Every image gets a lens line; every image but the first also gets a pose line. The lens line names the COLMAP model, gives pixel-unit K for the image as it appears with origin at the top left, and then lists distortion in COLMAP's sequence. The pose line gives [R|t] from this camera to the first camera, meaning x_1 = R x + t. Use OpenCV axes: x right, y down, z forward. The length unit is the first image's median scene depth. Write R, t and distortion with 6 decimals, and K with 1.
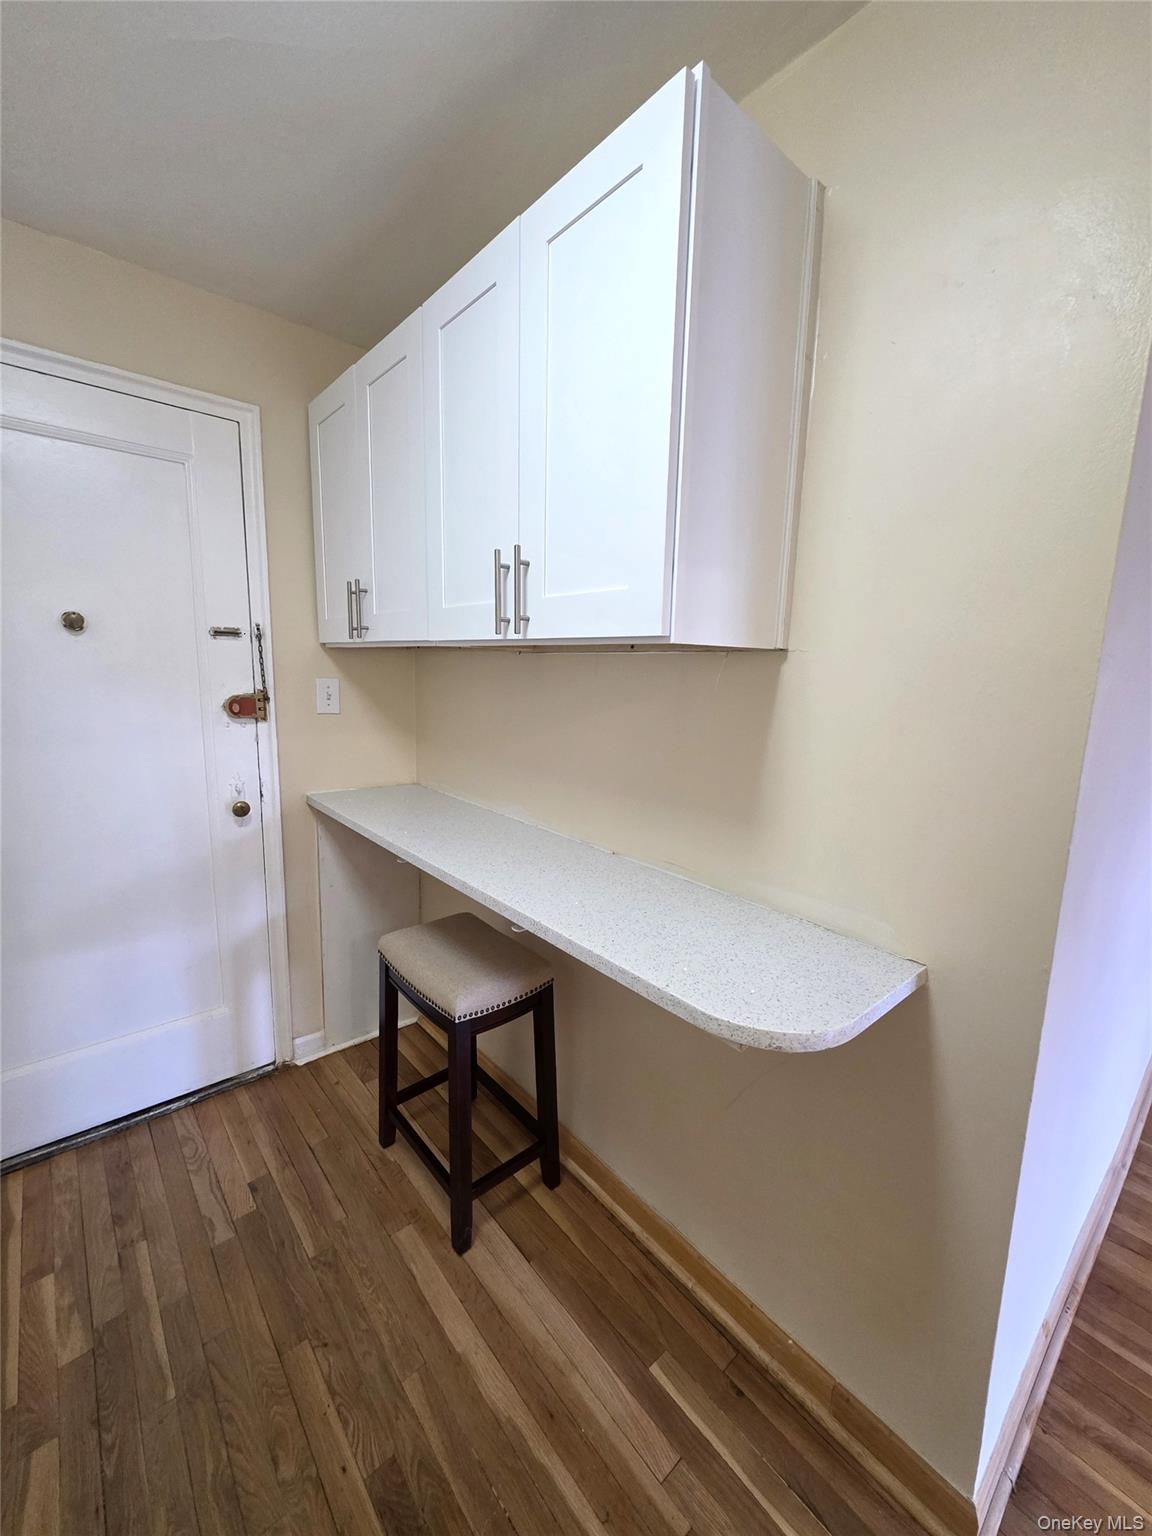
lens RADIAL K [[611.6, 0, 580.5], [0, 611.6, 766.8], [0, 0, 1]] dist [0.001098, 0.000363]
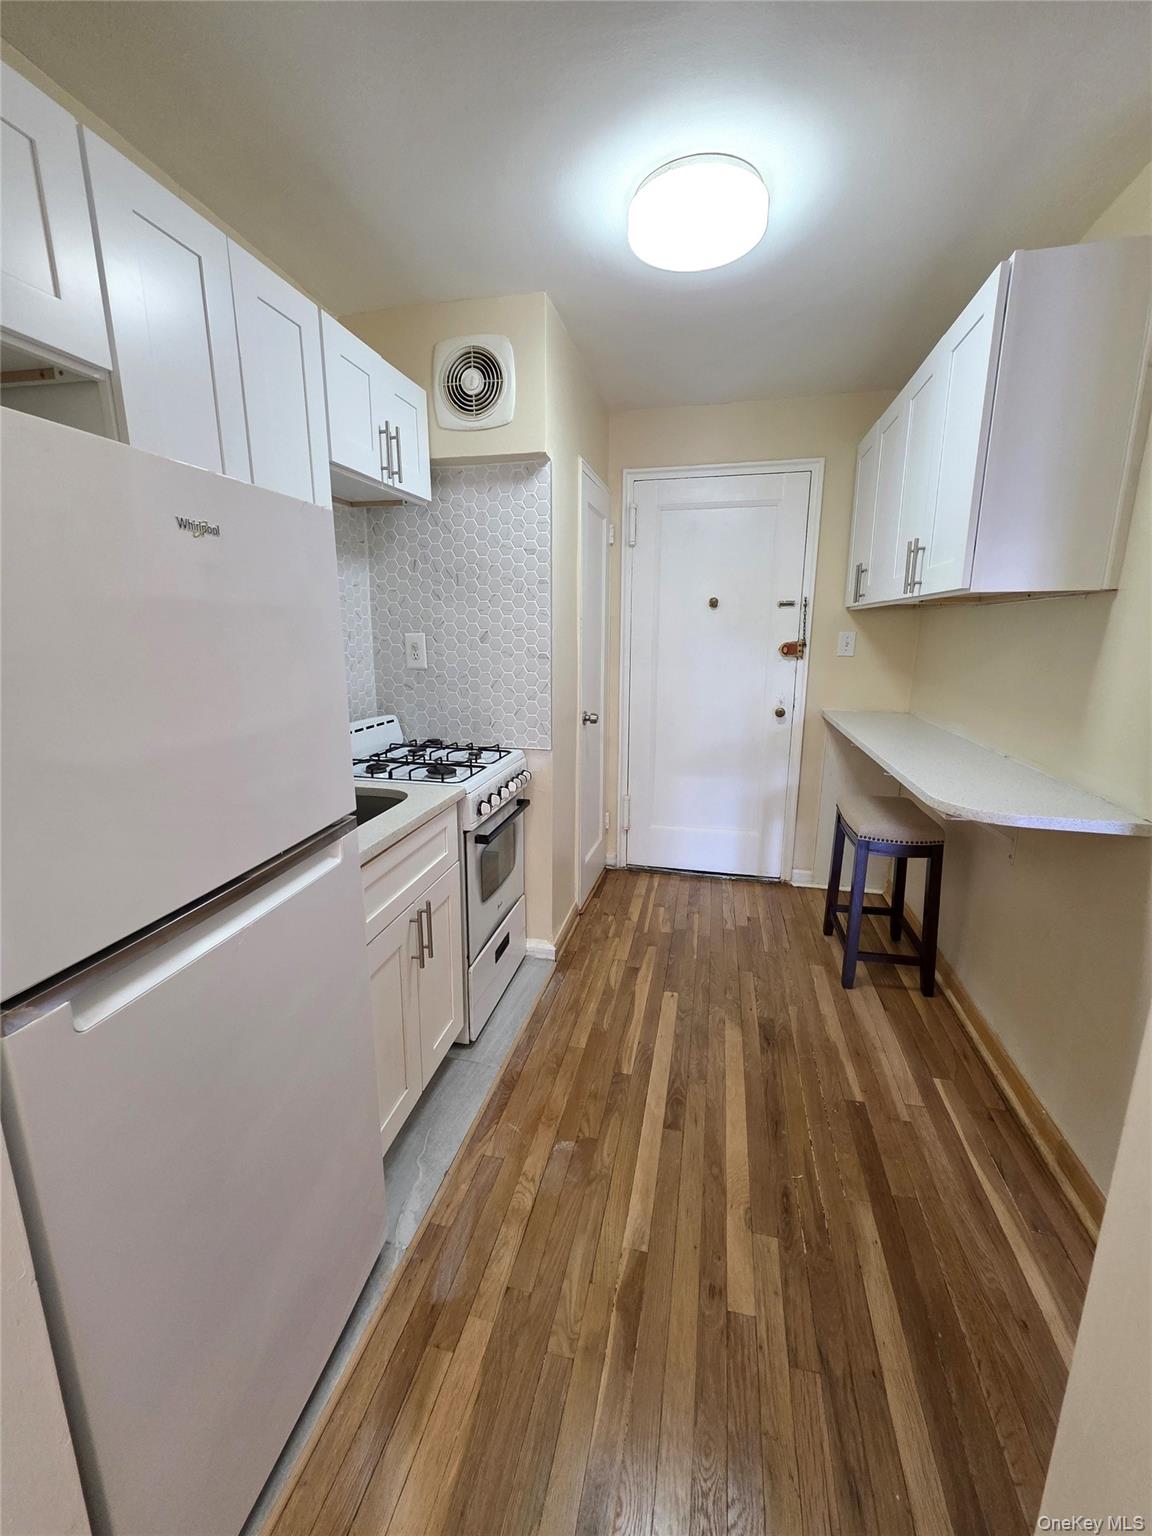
lens RADIAL K [[611.6, 0, 577.0], [0, 611.6, 764.2], [0, 0, 1]] dist [0.001098, 0.000363]
pose [[0.592475, 0.144632, -0.792499, 0.523822], [-0.112370, 0.988971, 0.096481, 0.129002], [0.797713, 0.031890, 0.602194, -0.494419]]
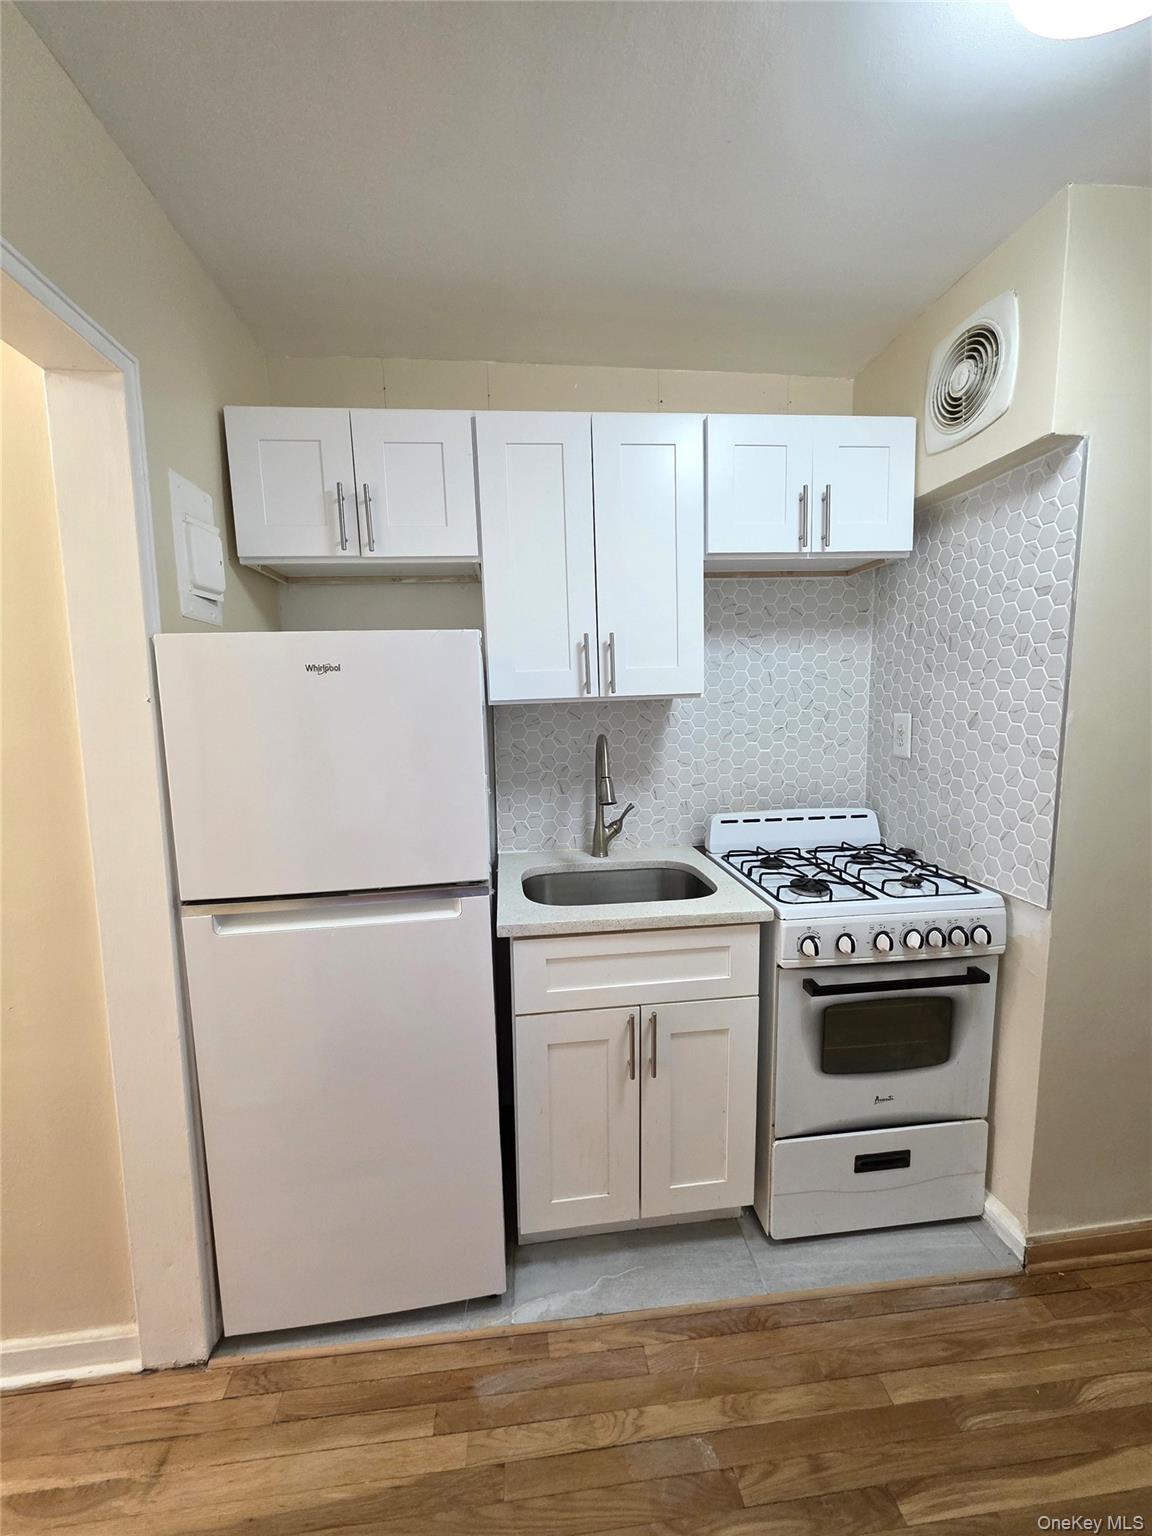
lens RADIAL K [[611.6, 0, 576.8], [0, 611.6, 764.3], [0, 0, 1]] dist [0.001098, 0.000363]
pose [[-0.568869, 0.070439, -0.819406, 0.406702], [-0.129191, 0.976303, 0.173616, -0.024762], [0.812218, 0.204624, -0.546289, 0.225606]]
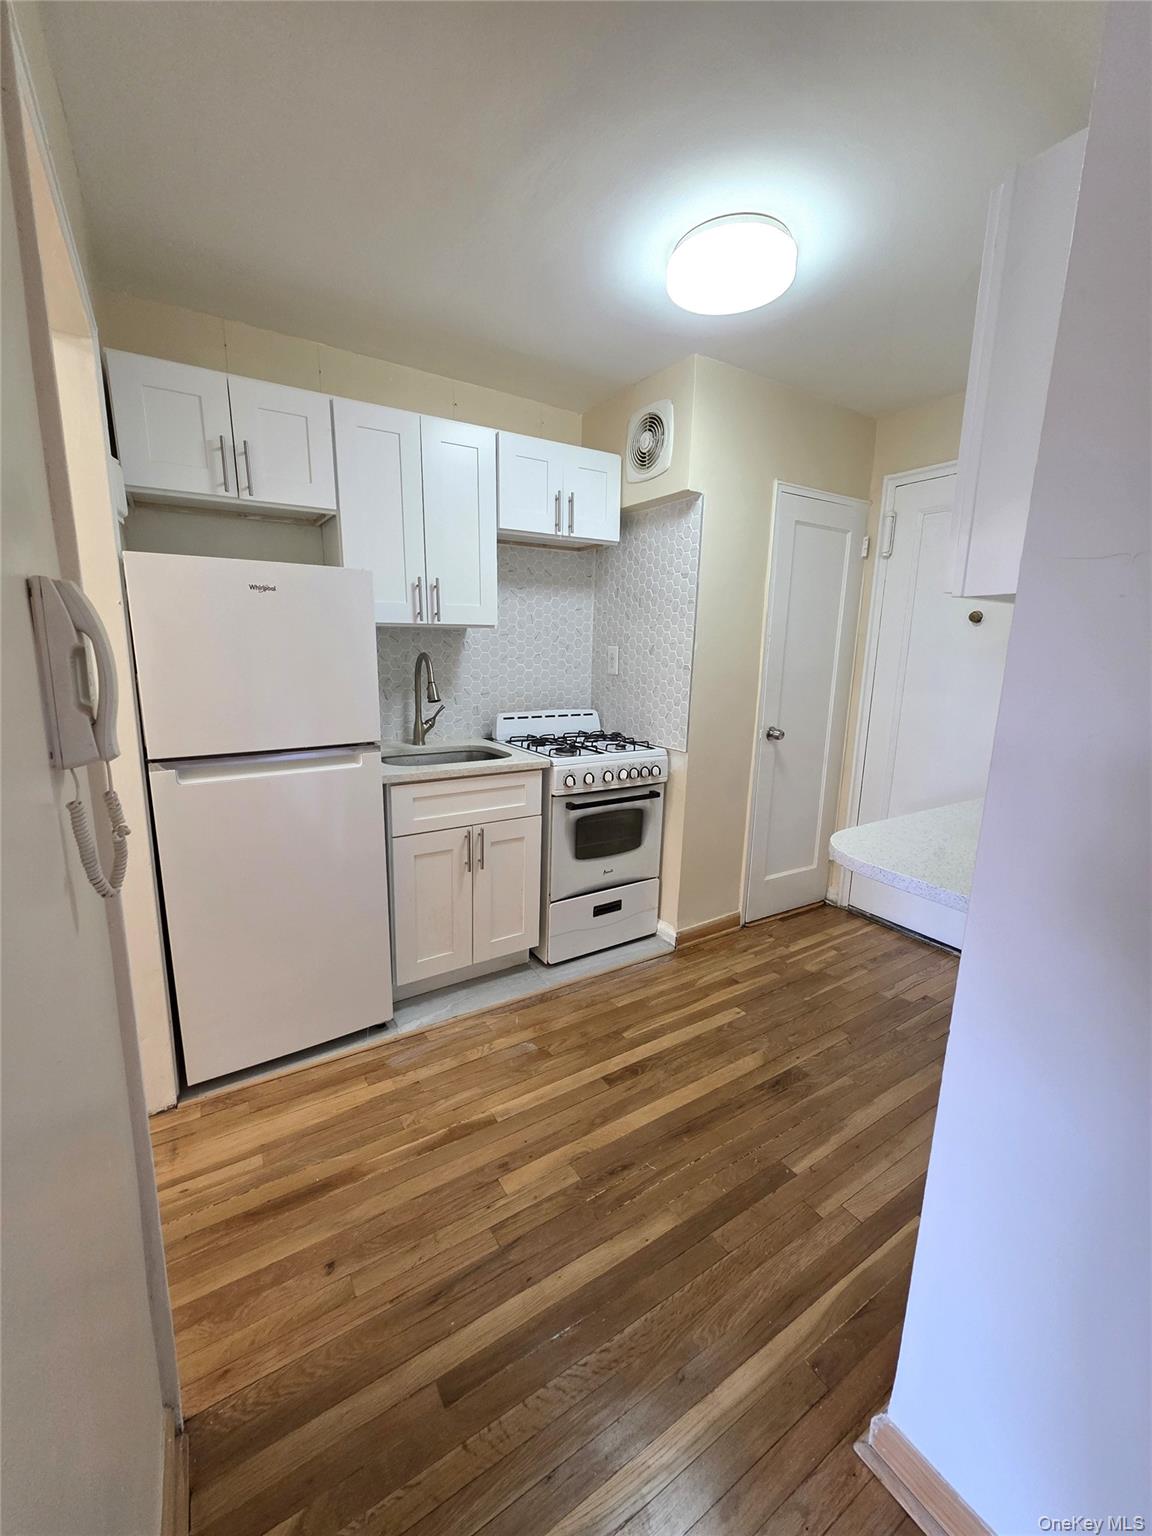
lens RADIAL K [[611.6, 0, 577.1], [0, 611.6, 764.9], [0, 0, 1]] dist [0.001098, 0.000363]
pose [[-0.142246, 0.155750, -0.977501, 0.947783], [-0.181778, 0.966637, 0.180471, 0.035791], [0.972997, 0.203359, -0.109188, 0.239434]]
